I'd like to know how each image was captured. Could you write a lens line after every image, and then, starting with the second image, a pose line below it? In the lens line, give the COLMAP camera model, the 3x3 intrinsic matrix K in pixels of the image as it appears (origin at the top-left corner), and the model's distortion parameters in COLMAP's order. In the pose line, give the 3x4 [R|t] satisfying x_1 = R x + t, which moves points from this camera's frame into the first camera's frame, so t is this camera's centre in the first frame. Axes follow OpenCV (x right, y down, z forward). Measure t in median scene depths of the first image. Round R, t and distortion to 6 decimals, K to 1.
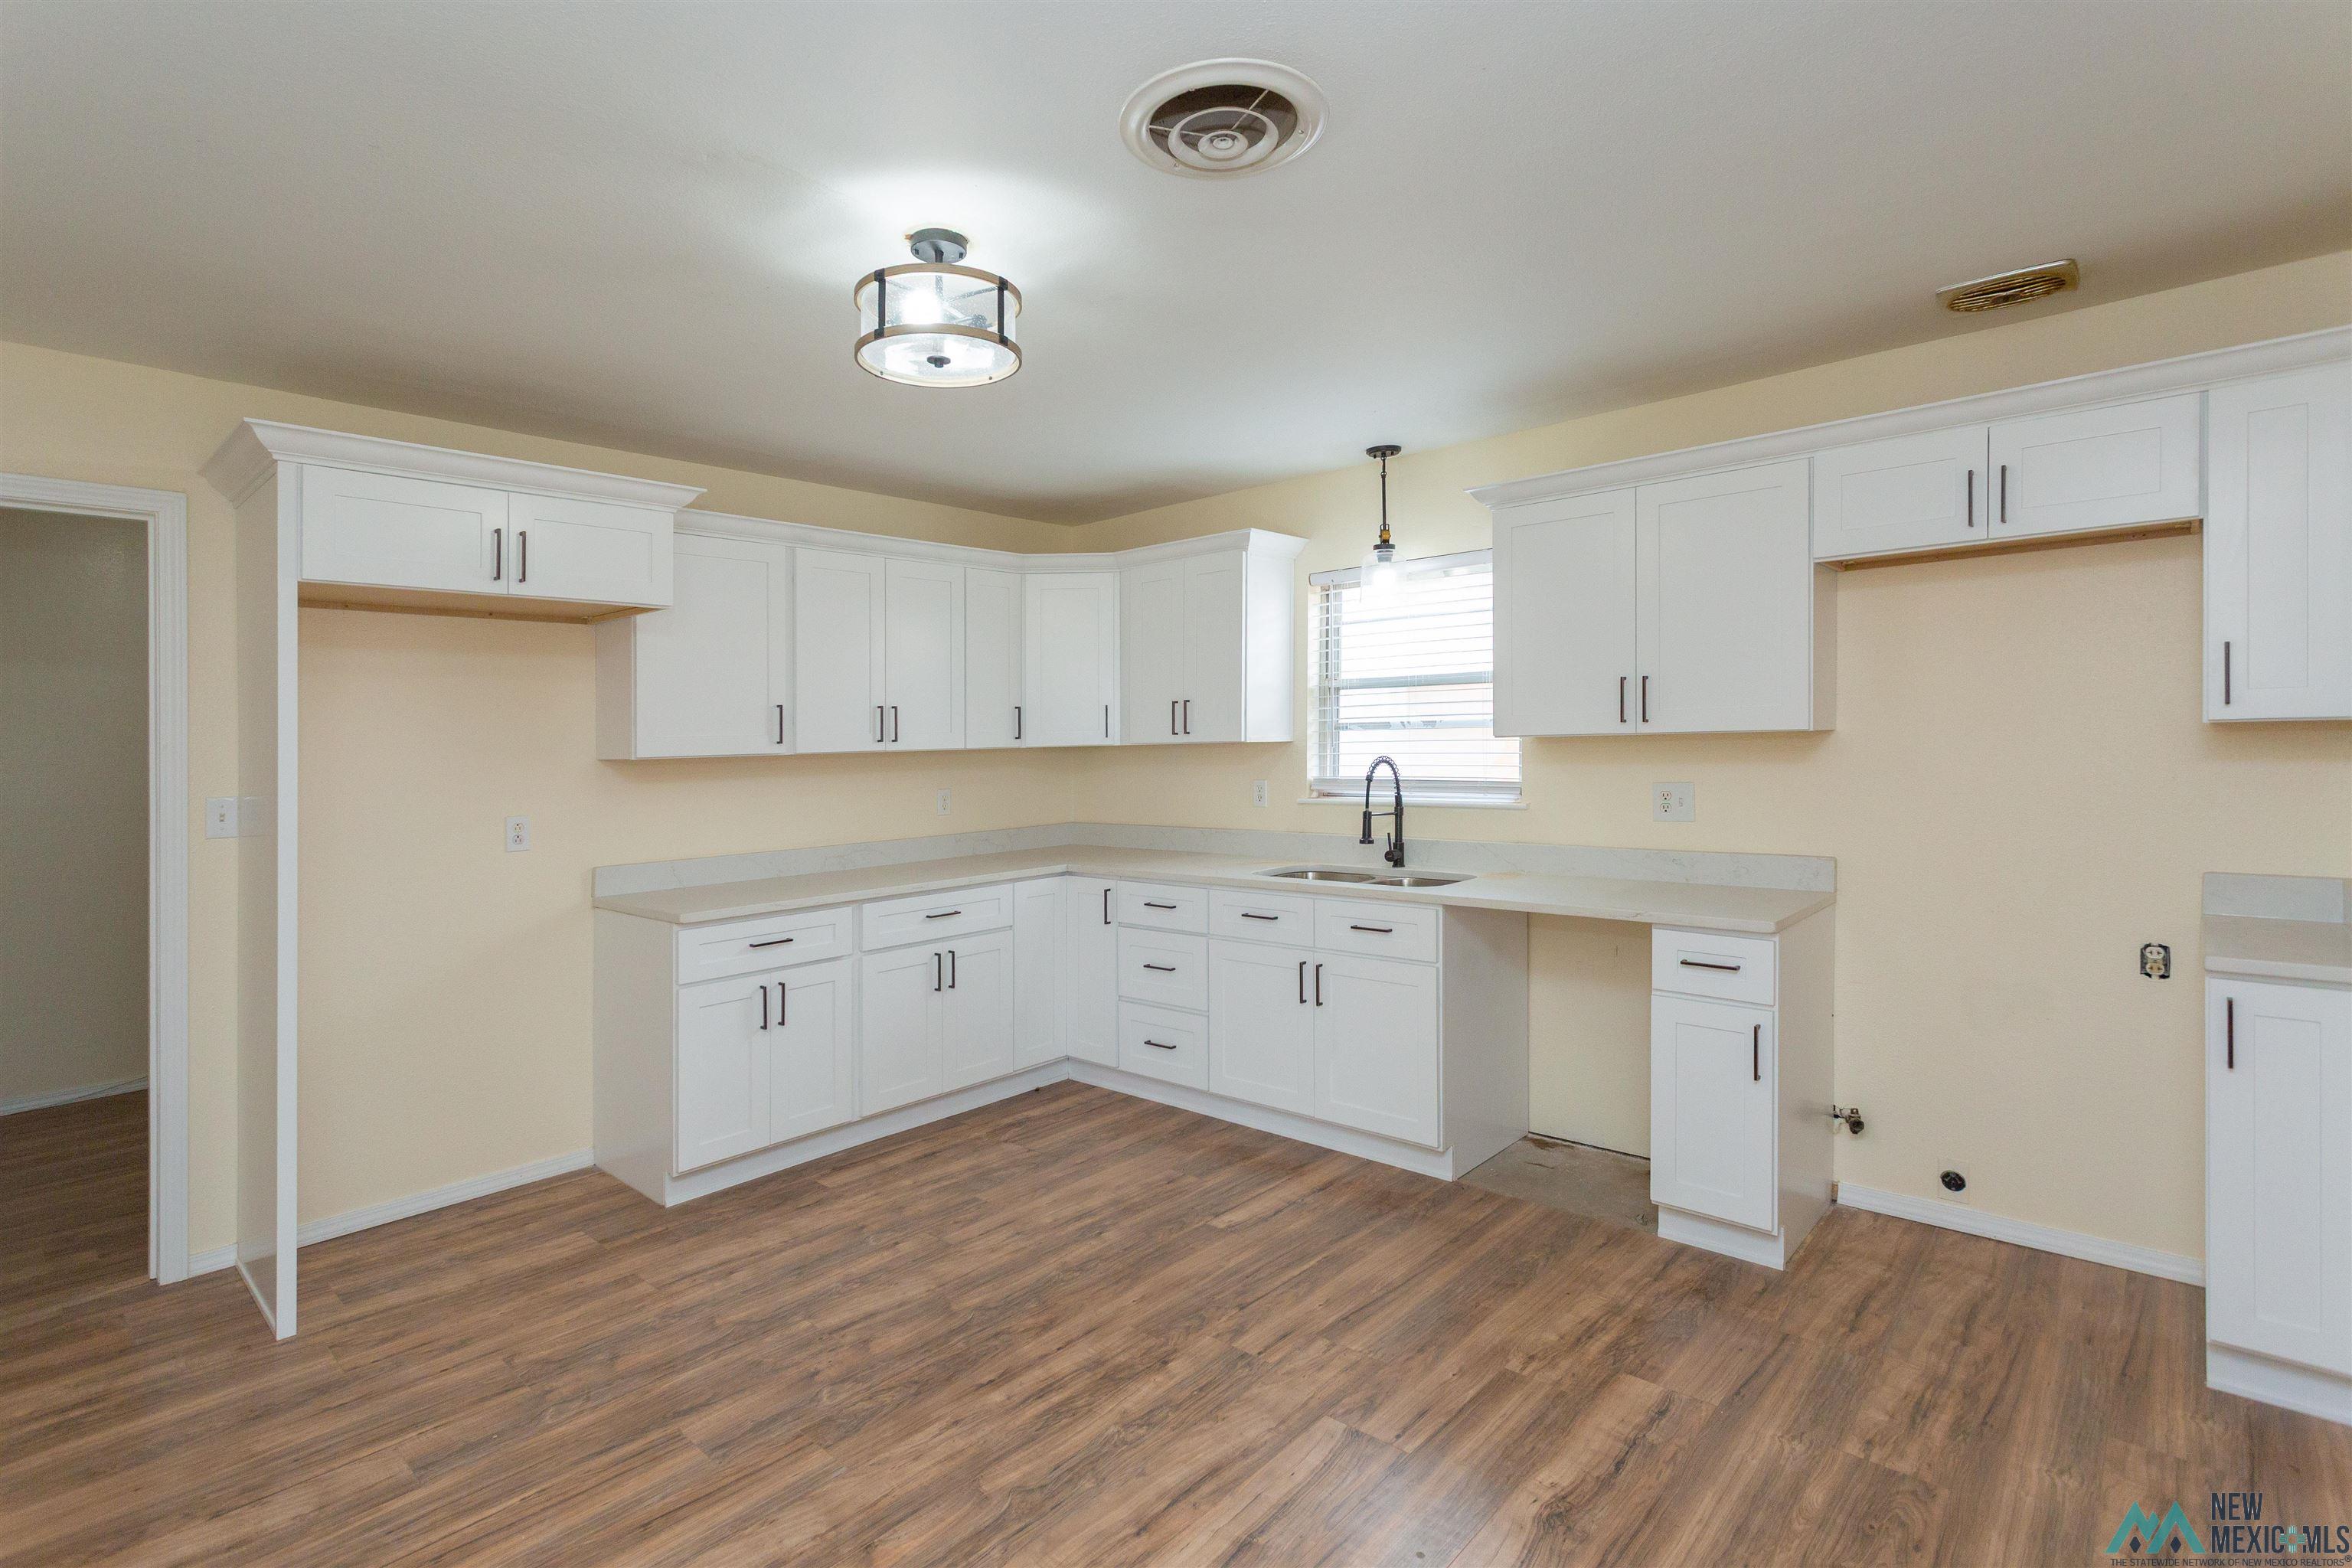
lens RADIAL K [[1149.8, 0, 1171.4], [0, 1149.8, 721.7], [0, 0, 1]] dist [0.000298, -0.000563]
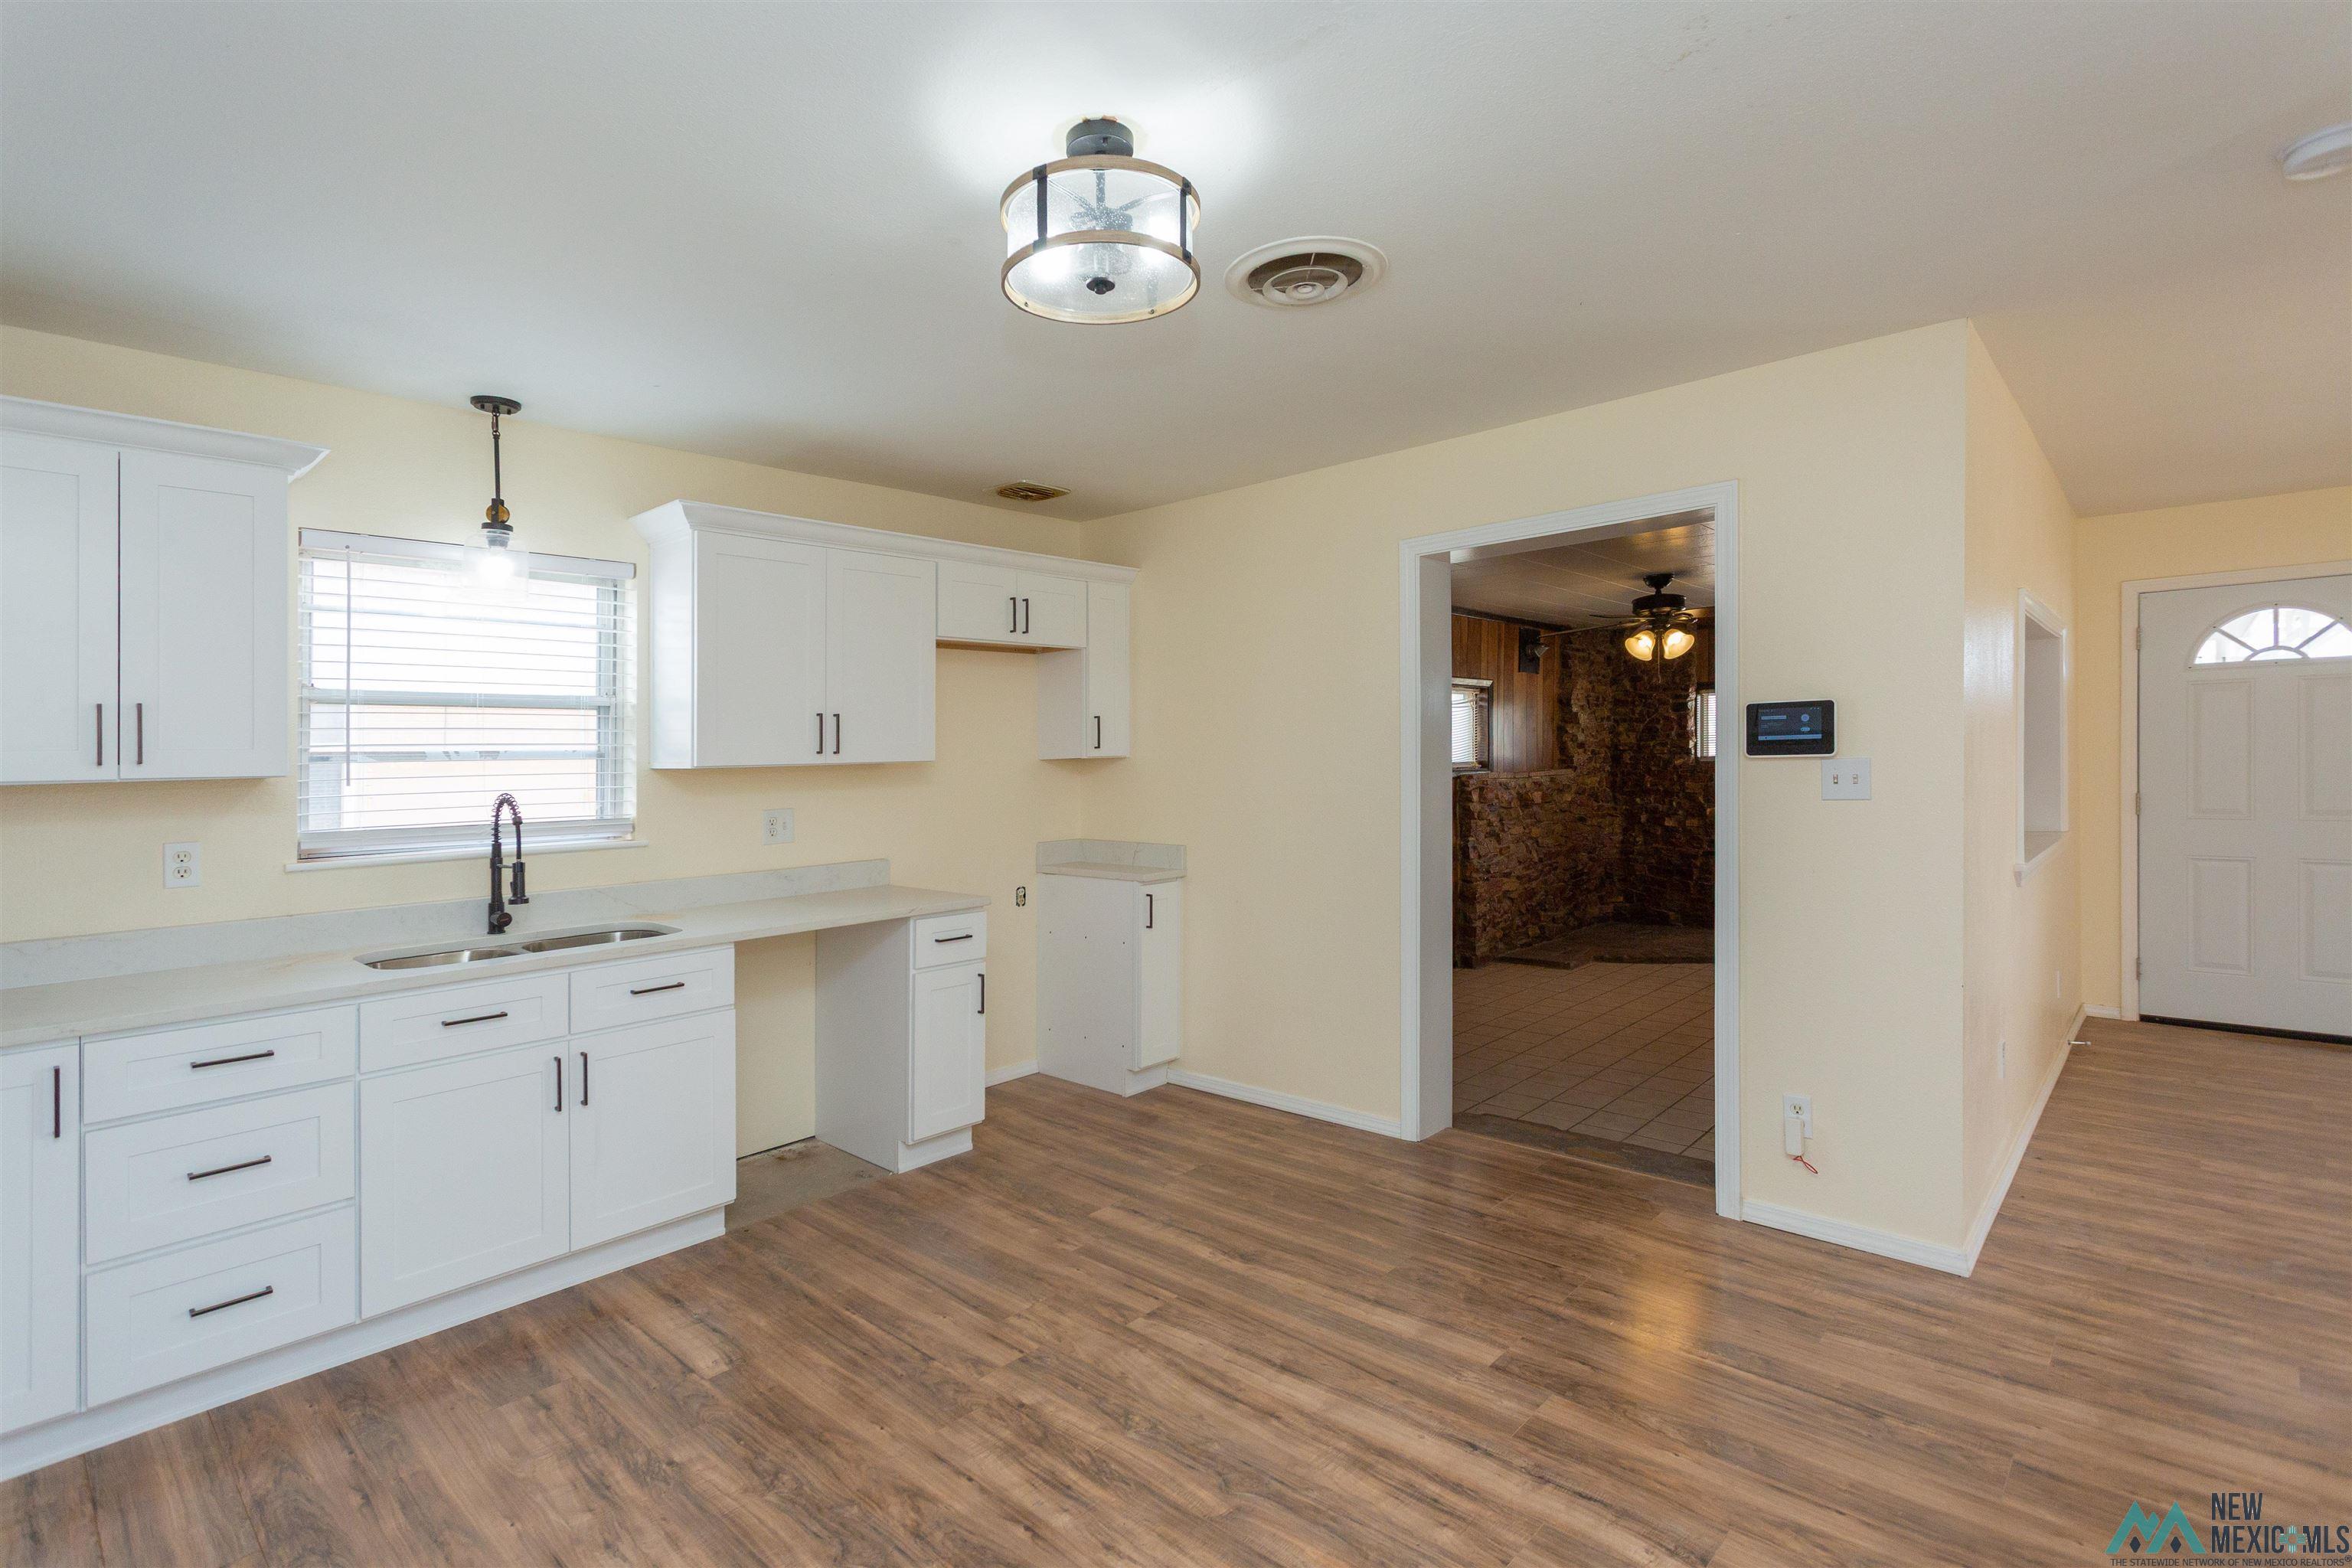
lens RADIAL K [[1132.2, 0, 1136.8], [0, 1132.2, 780.3], [0, 0, 1]] dist [0.004037, 0.000866]
pose [[0.008839, 0.000309, 0.999961, -0.803681], [0.005214, 0.999986, -0.000356, 0.031861], [-0.999947, 0.005217, 0.008837, 0.756735]]
